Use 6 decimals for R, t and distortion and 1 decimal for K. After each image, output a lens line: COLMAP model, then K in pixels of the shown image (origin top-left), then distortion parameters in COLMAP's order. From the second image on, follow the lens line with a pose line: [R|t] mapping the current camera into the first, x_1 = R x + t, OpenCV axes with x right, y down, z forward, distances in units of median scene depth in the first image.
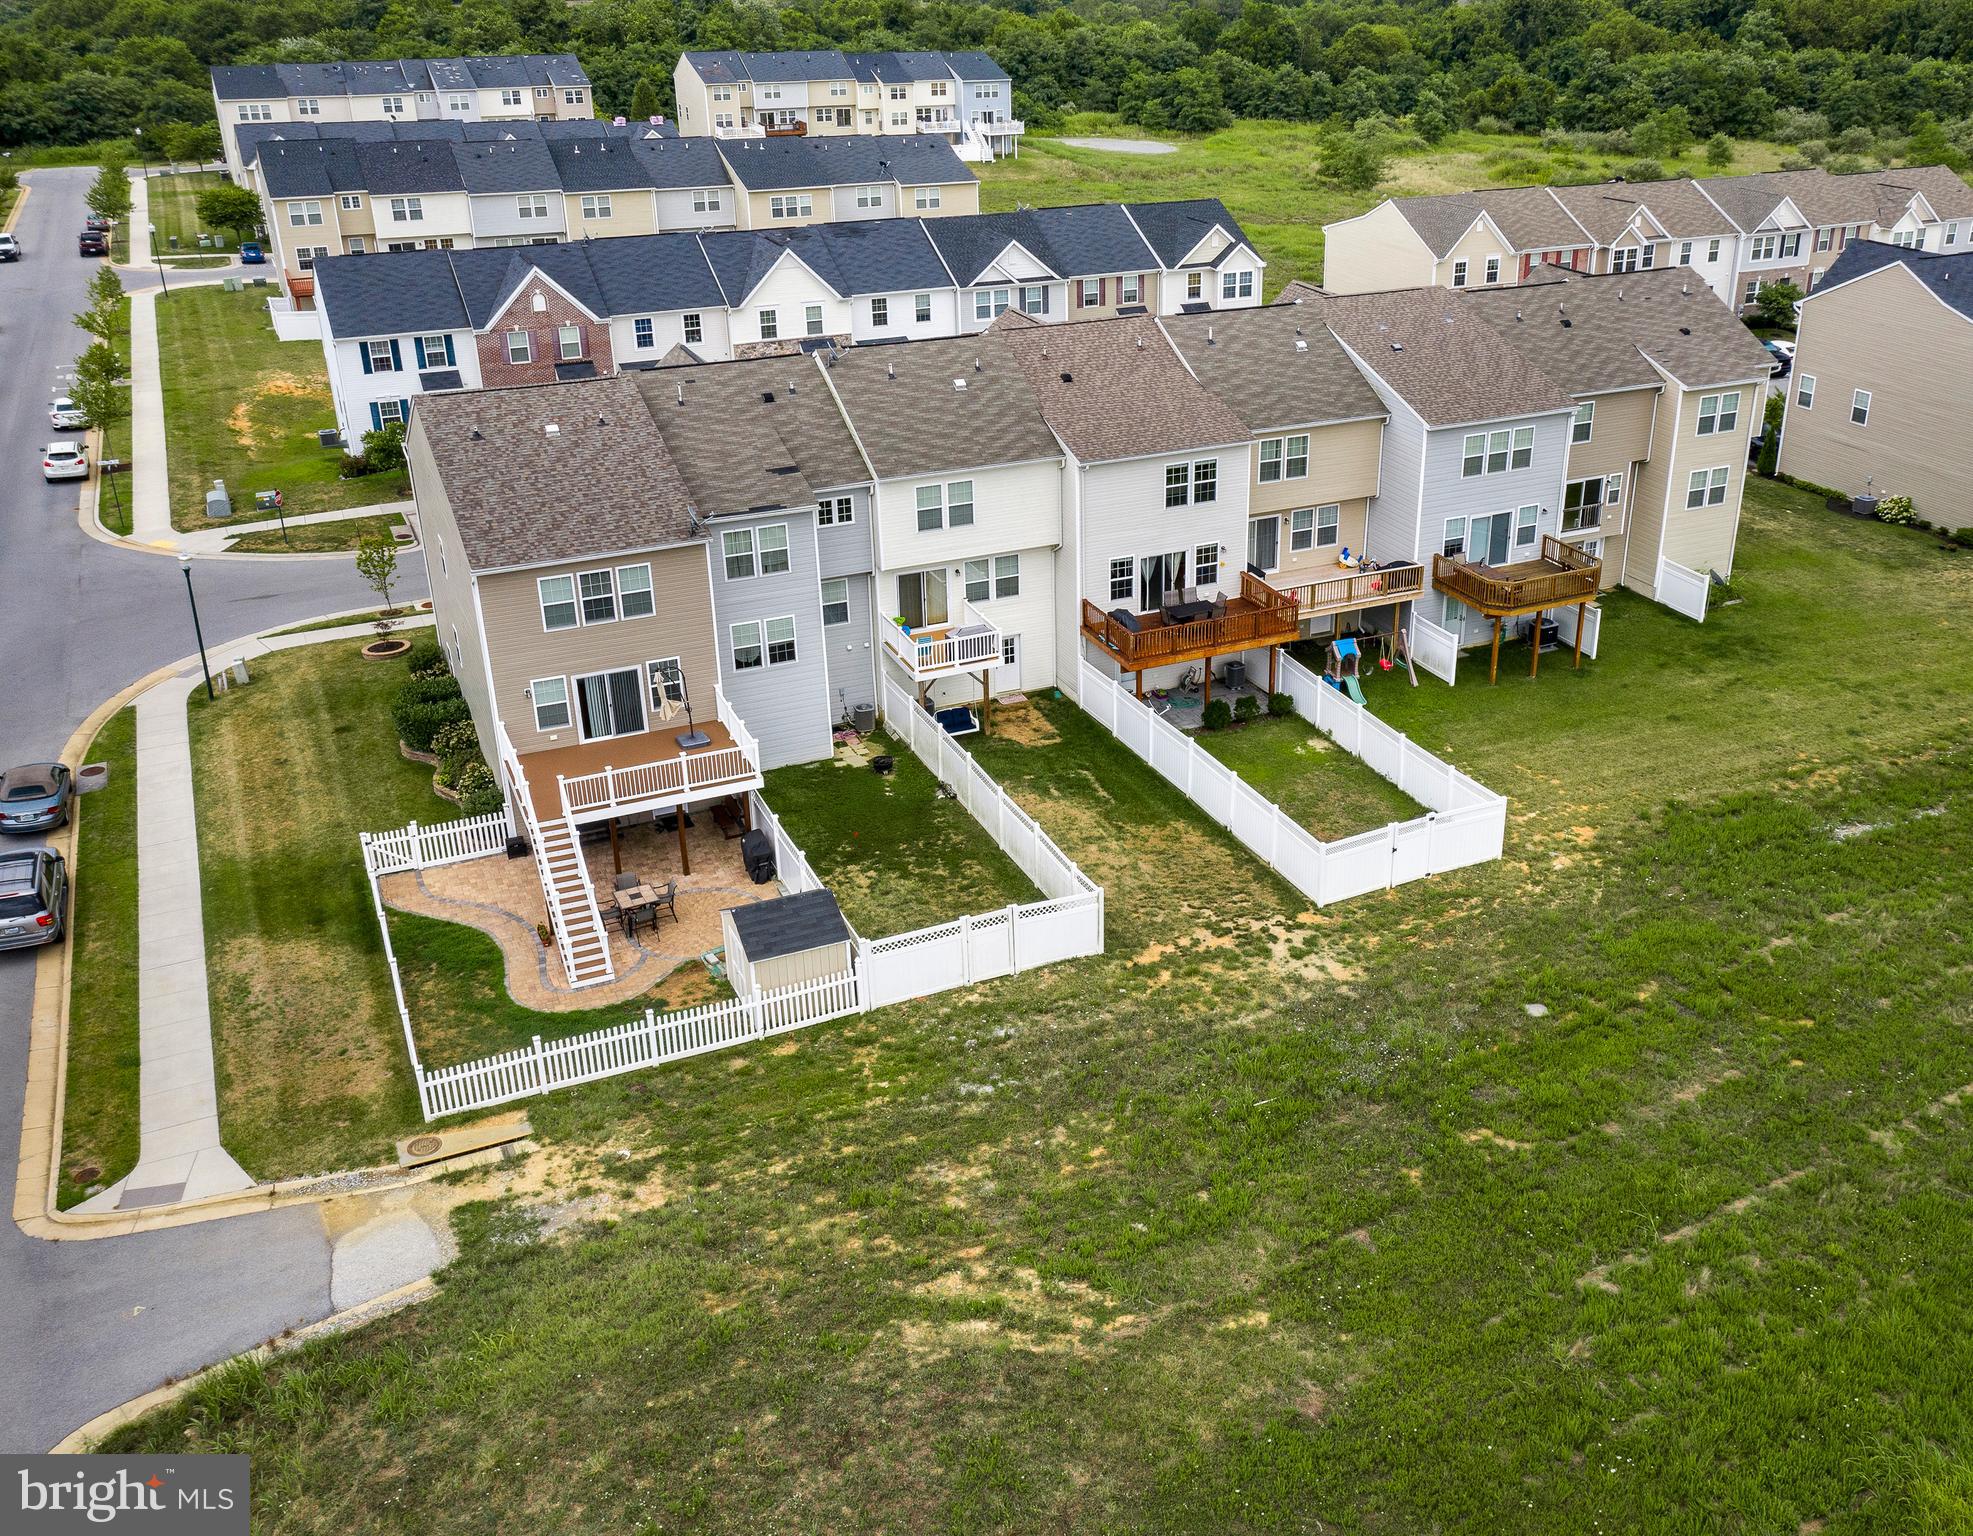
lens RADIAL K [[1815.8, 0, 986.5], [0, 1815.8, 768.0], [0, 0, 1]] dist [0.005005, 0.016270]
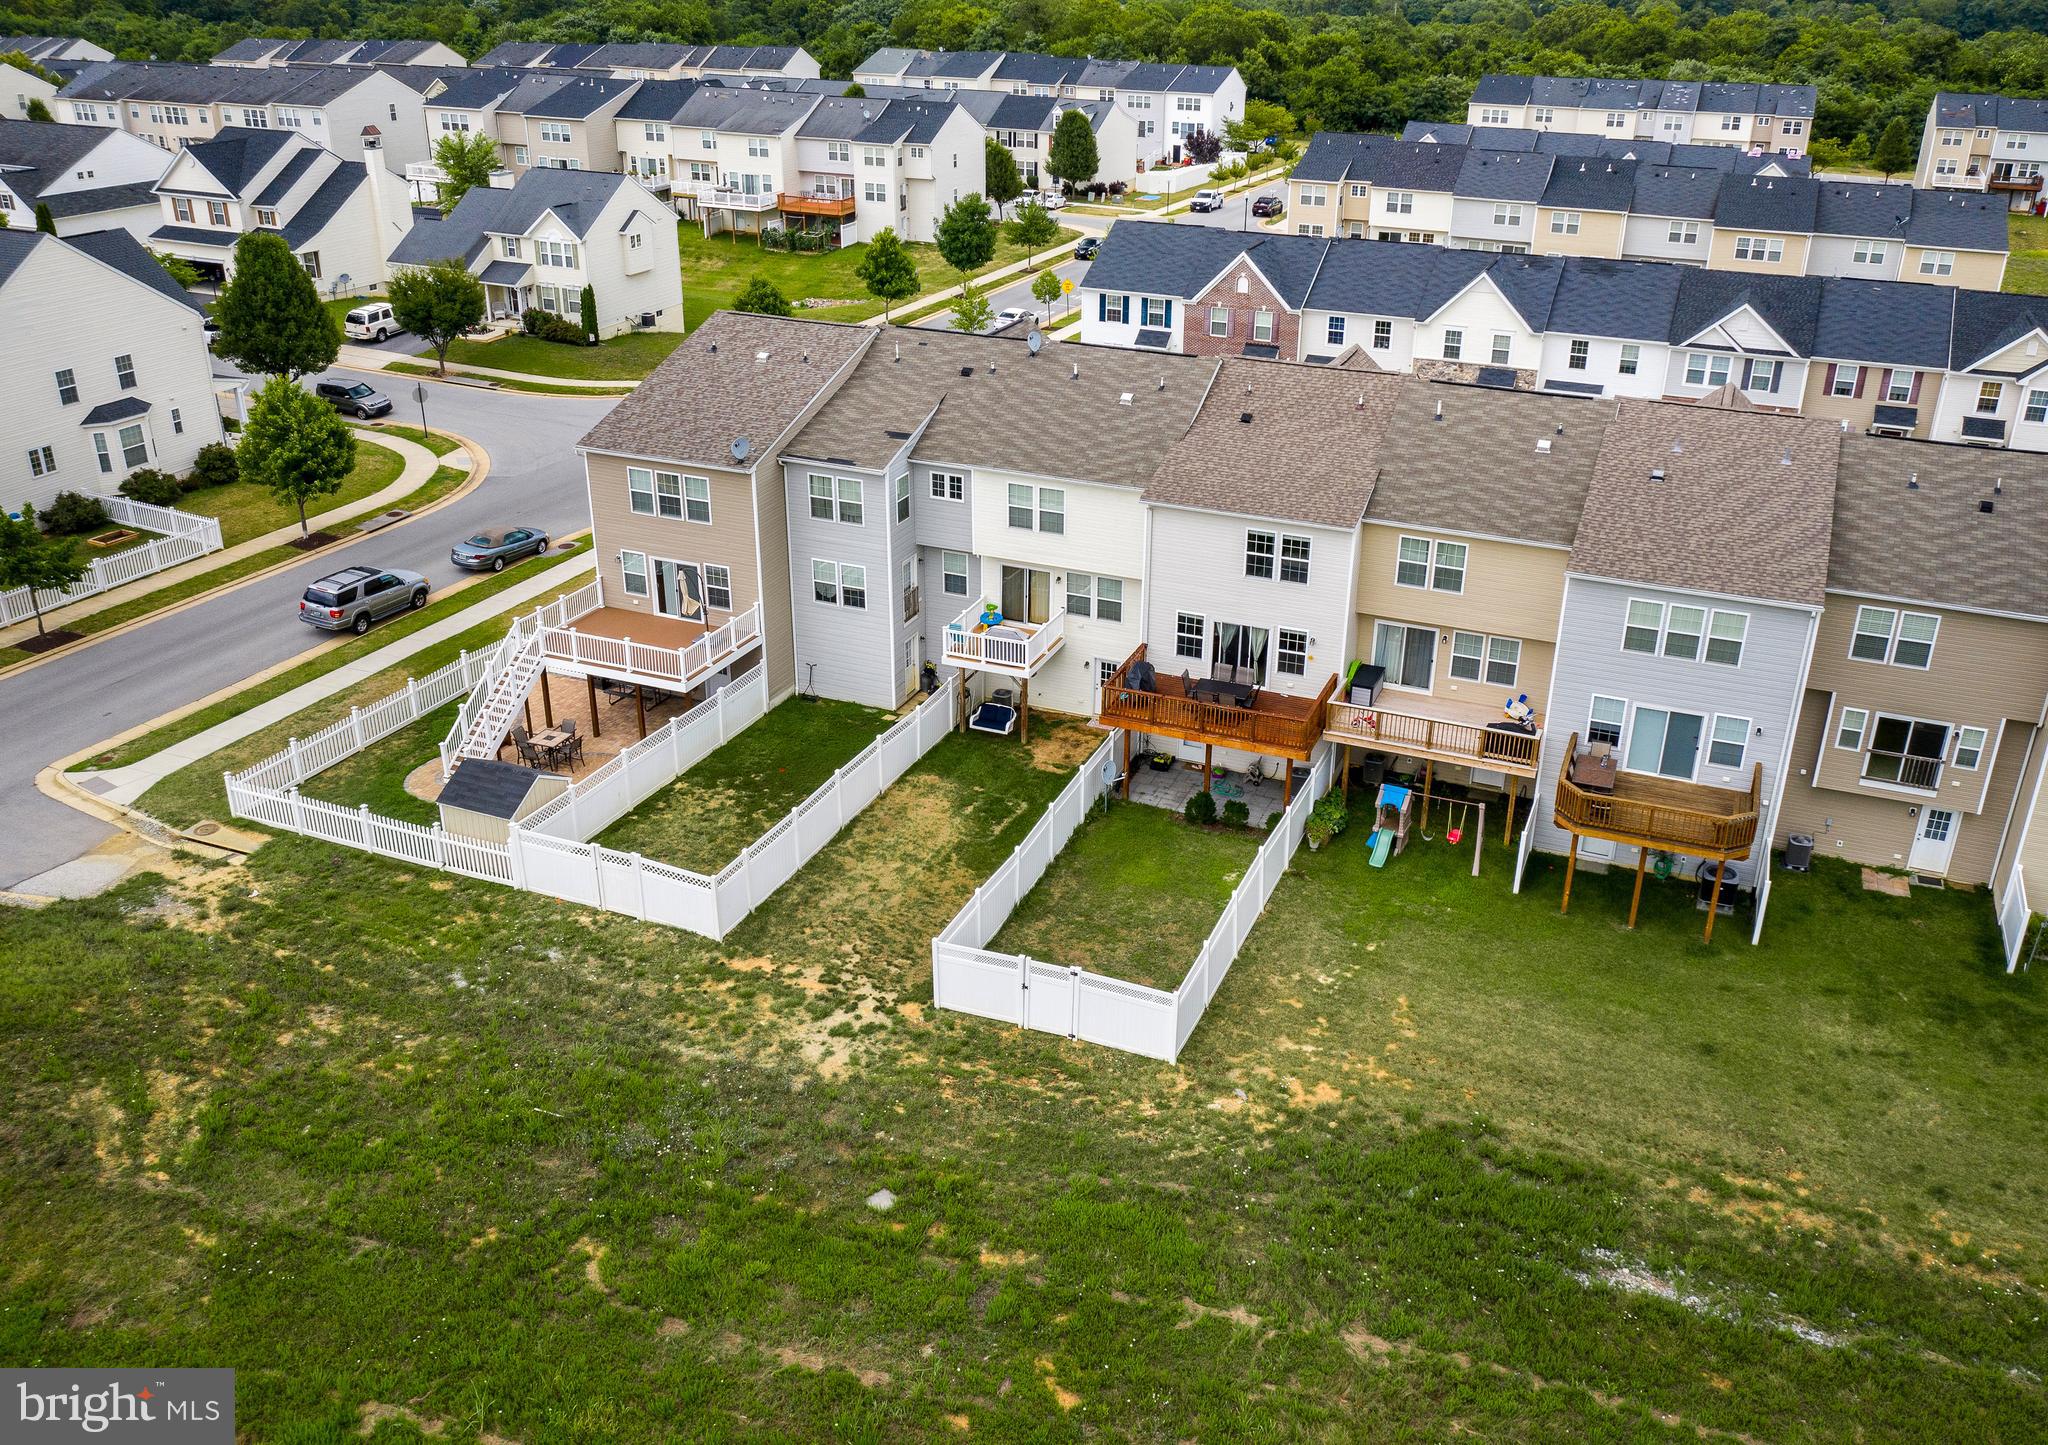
lens RADIAL K [[1625.7, 0, 1023.8], [0, 1625.7, 695.4], [0, 0, 1]] dist [-0.005873, 0.011083]
pose [[0.684558, 0.318634, -0.655631, 0.531336], [-0.324876, 0.938504, 0.116898, -0.135607], [0.652561, 0.132975, 0.745977, 0.311307]]
